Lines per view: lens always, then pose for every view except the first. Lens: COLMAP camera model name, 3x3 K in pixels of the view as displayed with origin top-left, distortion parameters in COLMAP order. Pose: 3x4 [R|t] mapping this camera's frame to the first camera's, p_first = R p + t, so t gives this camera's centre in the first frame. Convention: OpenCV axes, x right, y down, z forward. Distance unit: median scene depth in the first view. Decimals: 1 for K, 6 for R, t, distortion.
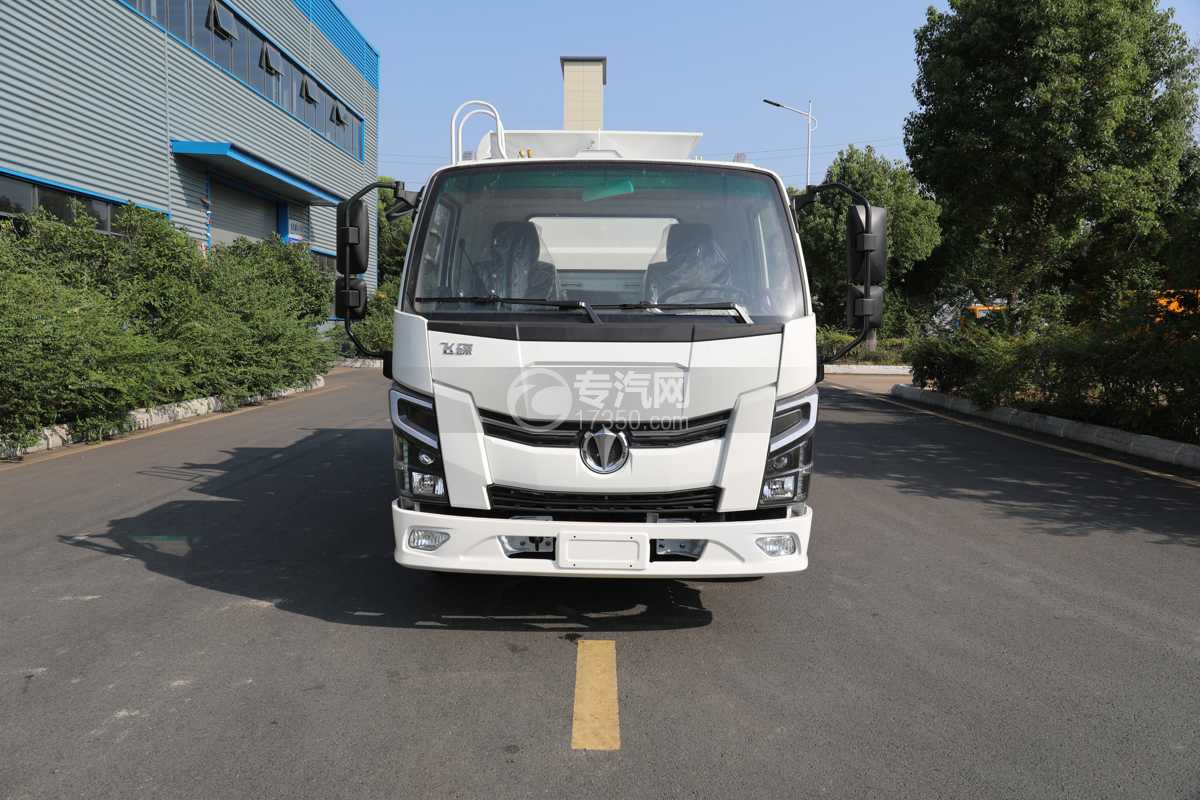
lens RADIAL K [[847.2, 0, 596.4], [0, 847.2, 398.8], [0, 0, 1]] dist [-0.085489, 0.078103]
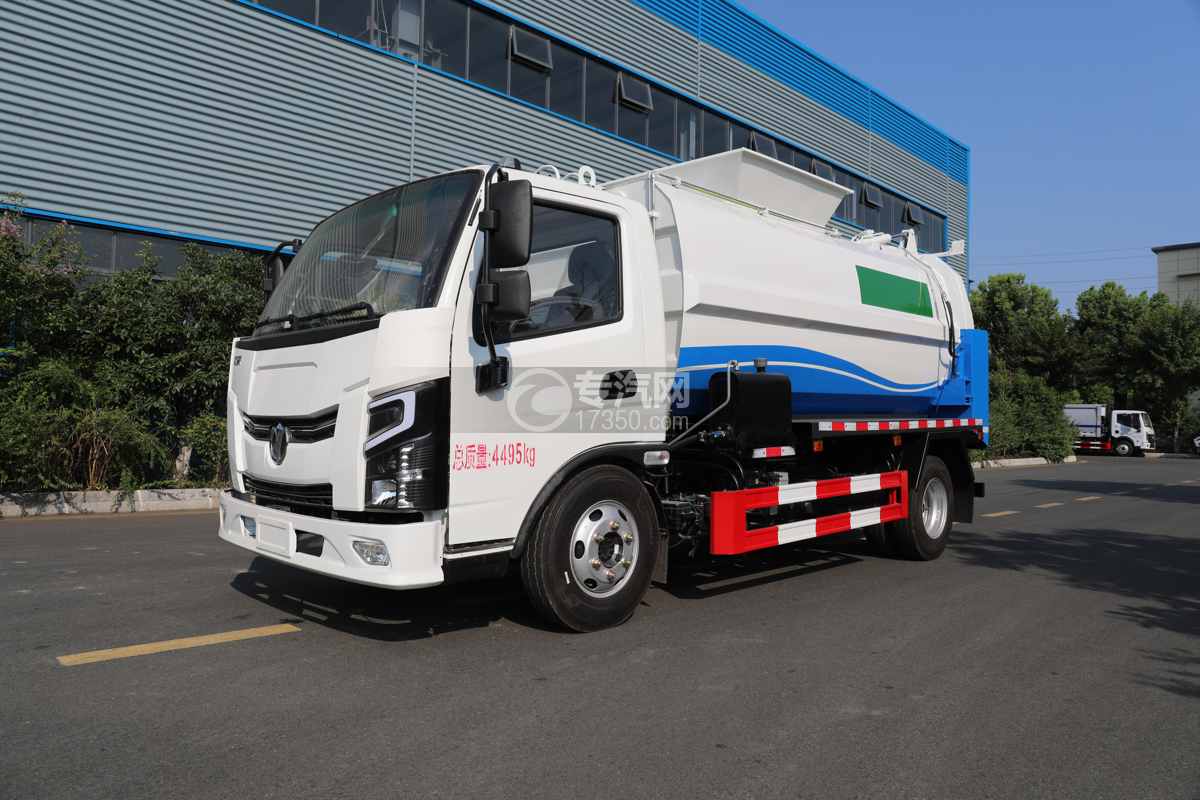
lens RADIAL K [[847.2, 0, 596.4], [0, 847.2, 398.8], [0, 0, 1]] dist [-0.085489, 0.078103]
pose [[0.700926, -0.024810, -0.712802, 1.063443], [-0.072565, 0.991728, -0.105874, 0.087155], [0.709533, 0.125934, 0.693328, 0.514828]]
